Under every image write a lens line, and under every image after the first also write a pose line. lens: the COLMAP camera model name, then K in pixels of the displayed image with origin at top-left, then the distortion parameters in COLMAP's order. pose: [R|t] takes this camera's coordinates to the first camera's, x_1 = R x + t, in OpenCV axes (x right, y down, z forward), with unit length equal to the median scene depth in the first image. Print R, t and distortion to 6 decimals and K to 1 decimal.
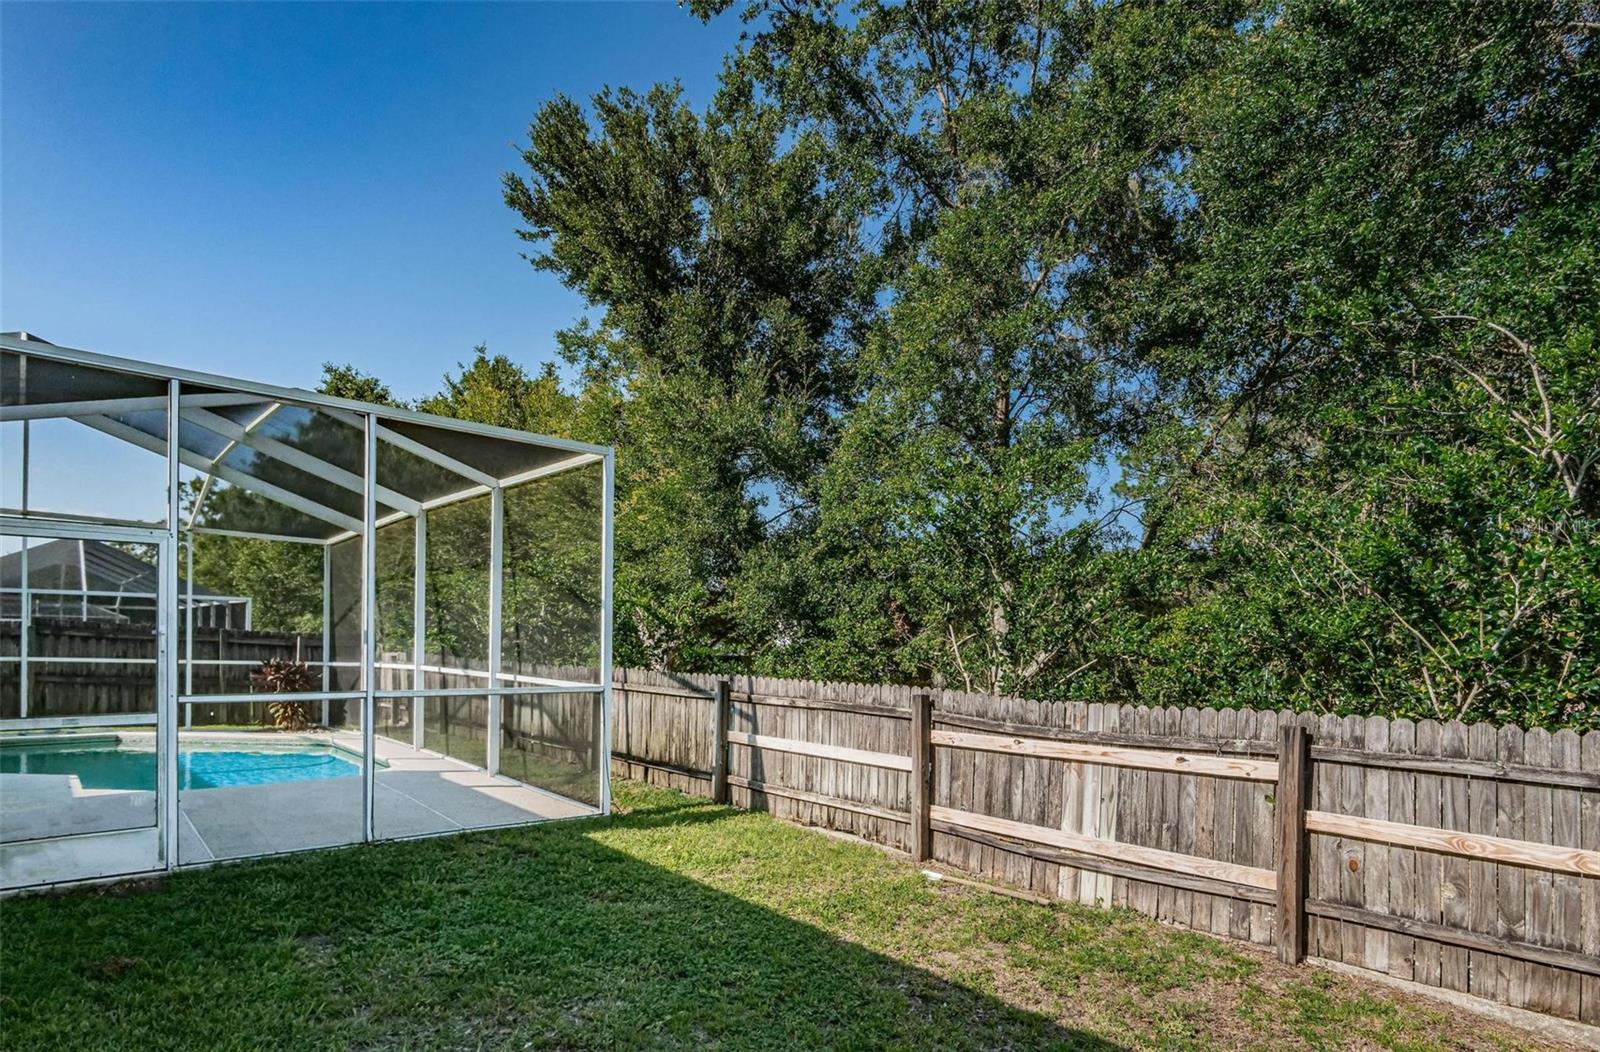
lens RADIAL K [[840.7, 0, 786.9], [0, 840.7, 649.4], [0, 0, 1]] dist [-0.001183, -0.000384]
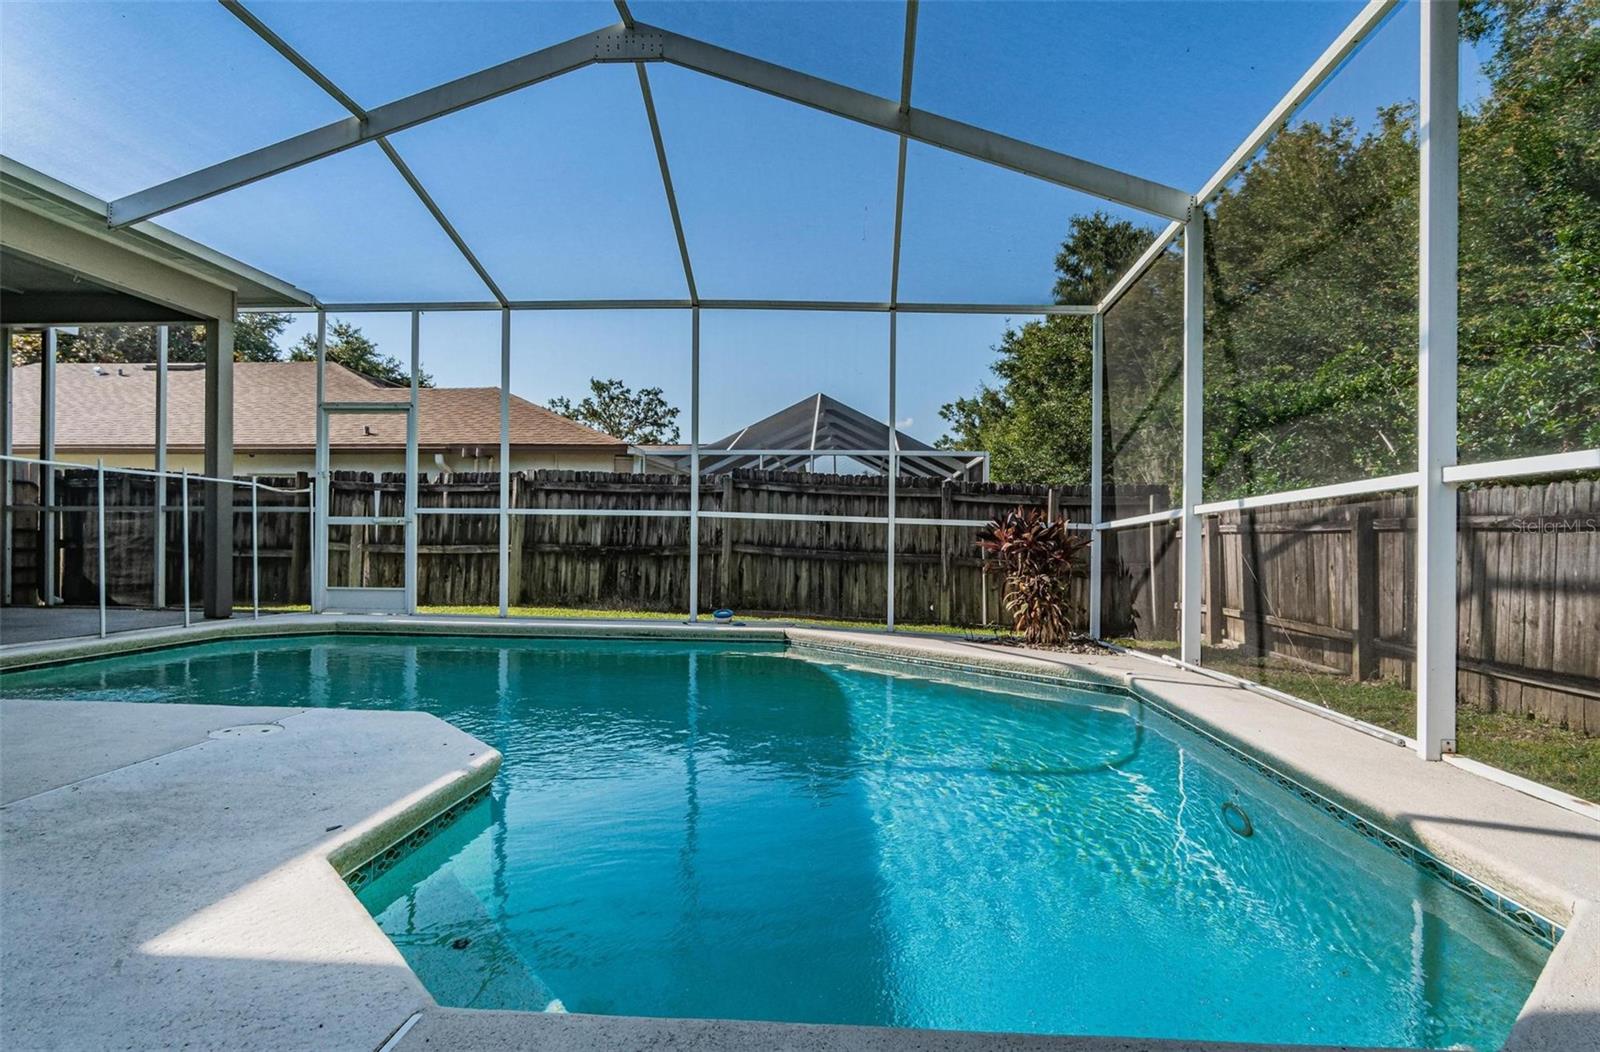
lens RADIAL K [[840.7, 0, 803.0], [0, 840.7, 538.2], [0, 0, 1]] dist [-0.001183, -0.000384]
pose [[0.693471, -0.012263, -0.720380, -0.299768], [-0.005795, 0.999728, -0.022597, 0.040604], [0.720461, 0.019845, 0.693211, 0.504507]]
